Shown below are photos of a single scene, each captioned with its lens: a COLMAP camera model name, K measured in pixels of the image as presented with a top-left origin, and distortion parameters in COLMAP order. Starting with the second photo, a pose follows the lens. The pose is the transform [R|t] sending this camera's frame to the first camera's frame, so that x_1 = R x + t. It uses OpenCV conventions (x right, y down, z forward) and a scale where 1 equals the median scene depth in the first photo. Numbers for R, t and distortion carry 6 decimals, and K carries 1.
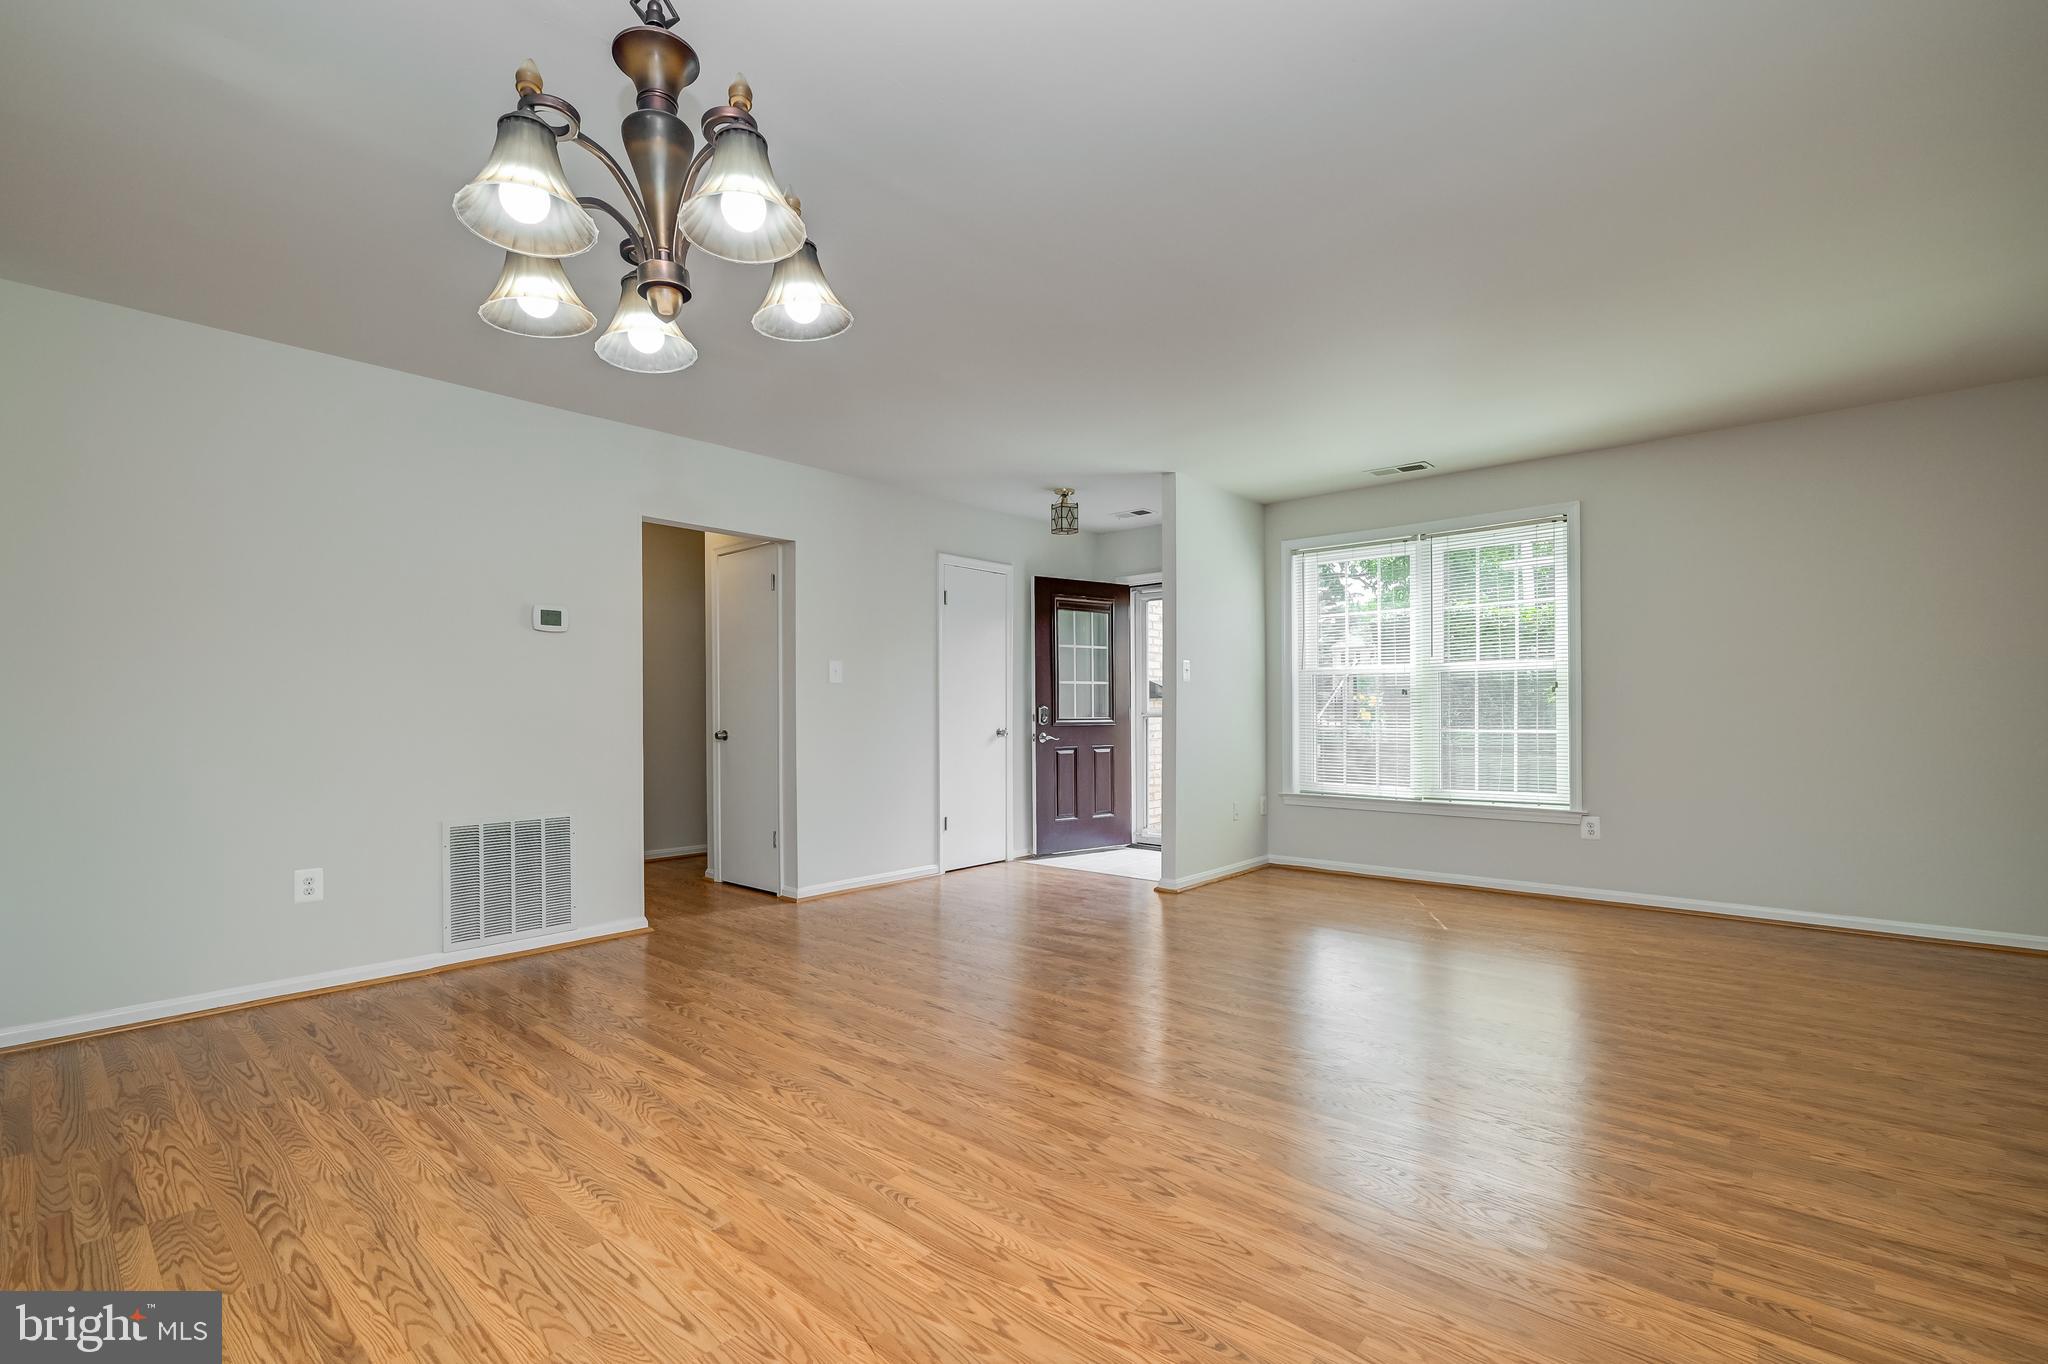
lens RADIAL K [[901.0, 0, 989.3], [0, 901.0, 712.2], [0, 0, 1]] dist [-0.005844, 0.000432]
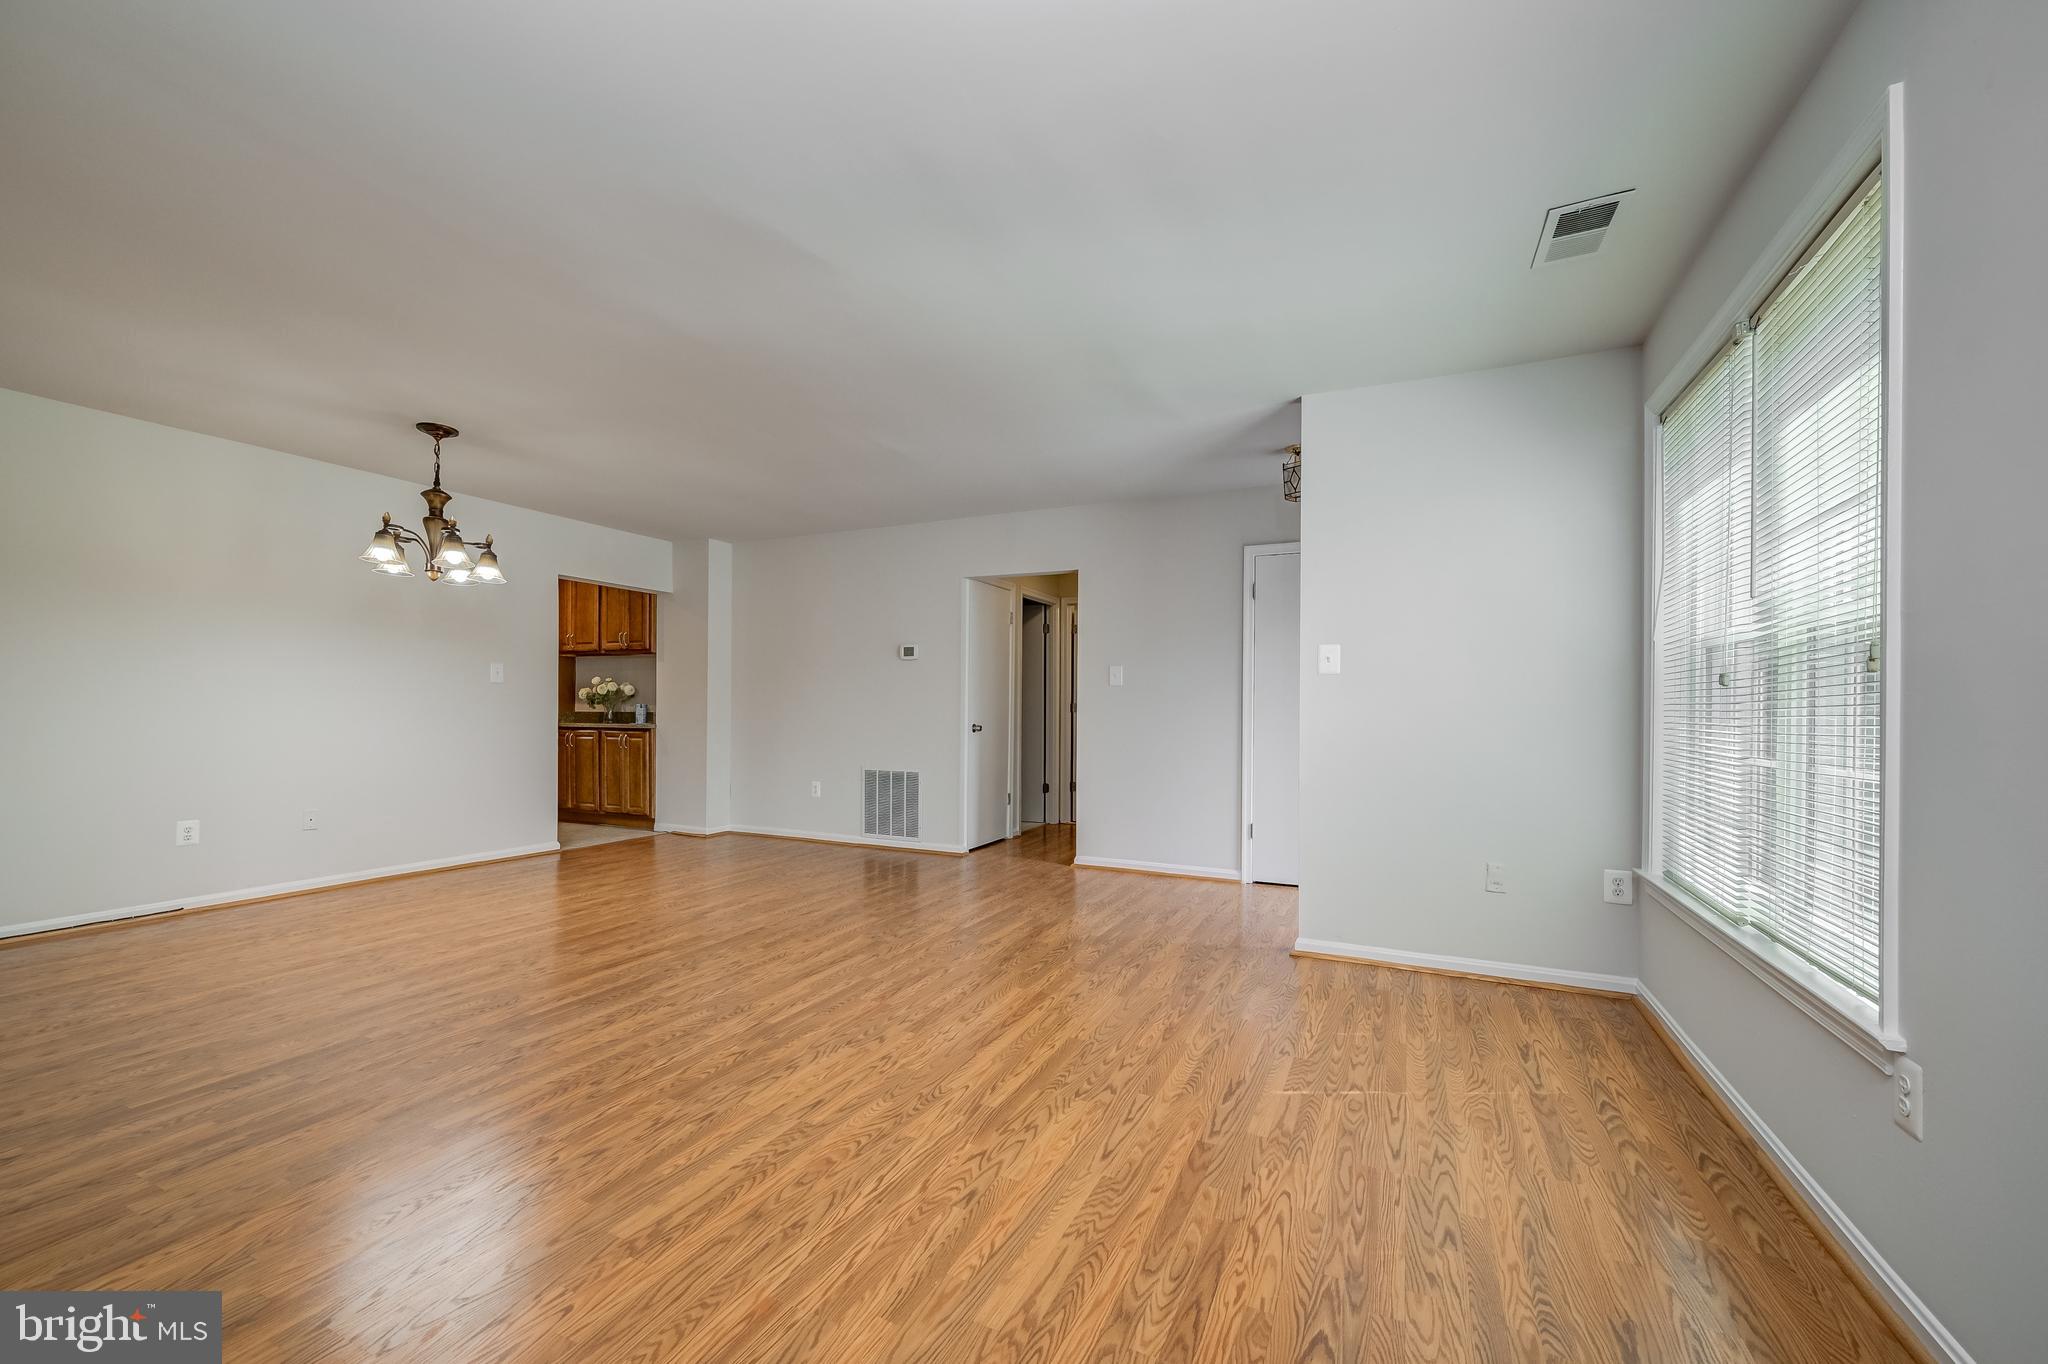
lens RADIAL K [[826.8, 0, 1017.8], [0, 826.8, 782.2], [0, 0, 1]] dist [-0.000826, -0.000245]
pose [[0.287961, 0.092502, -0.953164, 1.397529], [-0.011327, 0.995583, 0.093197, -0.013720], [0.957575, -0.016040, 0.287737, 1.014400]]
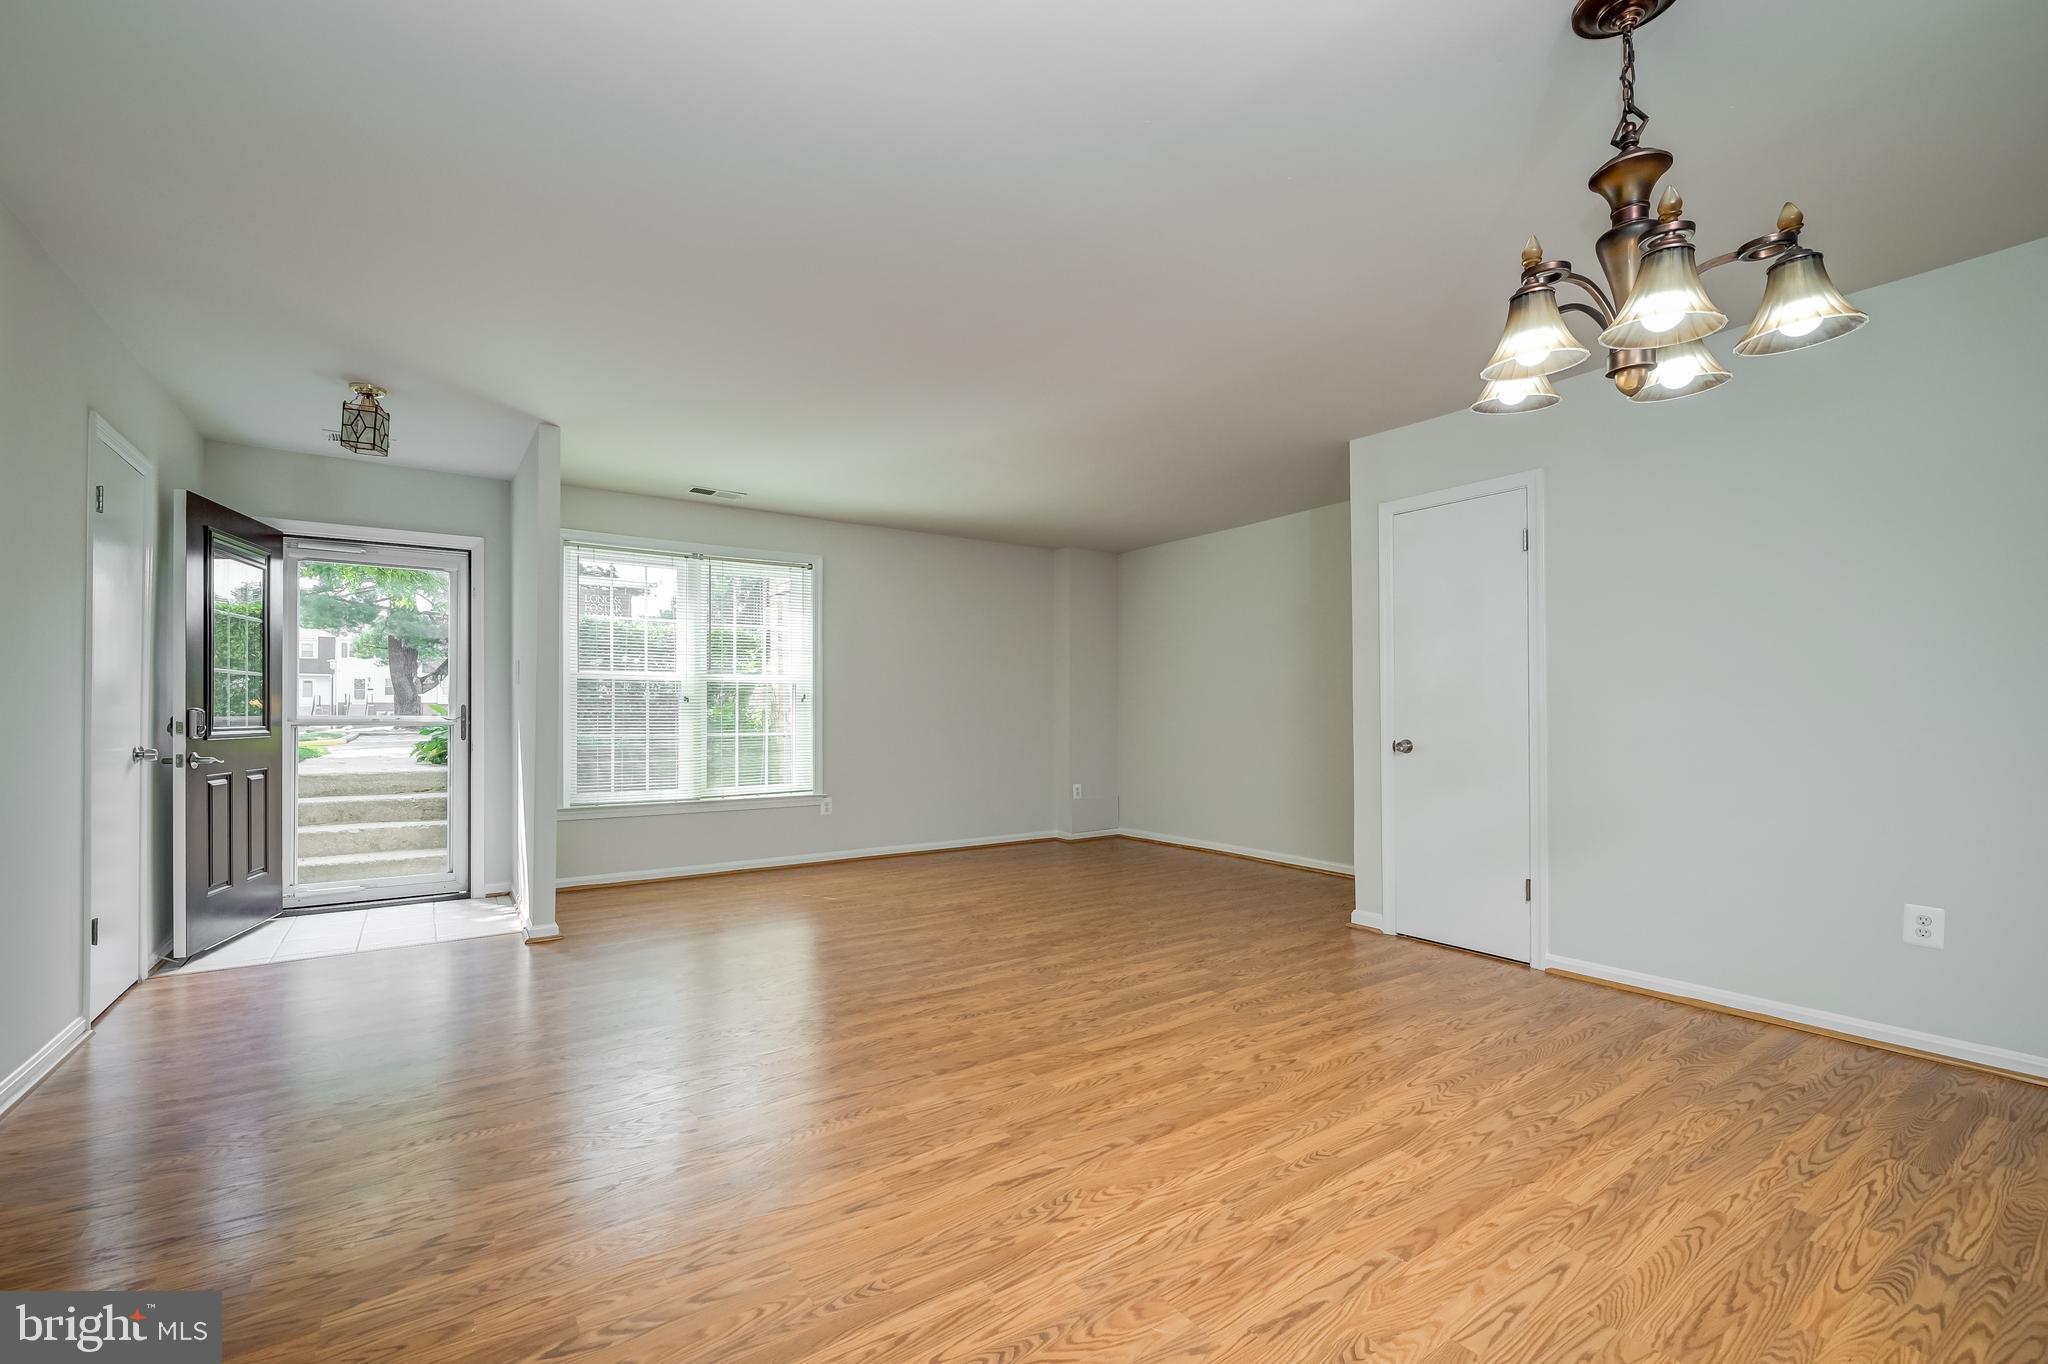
lens RADIAL K [[853.0, 0, 1016.5], [0, 853.0, 692.2], [0, 0, 1]] dist [-0.000972, -0.000275]
pose [[0.232985, 0.030734, 0.971995, -0.796281], [0.000587, 0.999496, -0.031745, 0.003190], [-0.972480, 0.007967, 0.232849, 0.728074]]
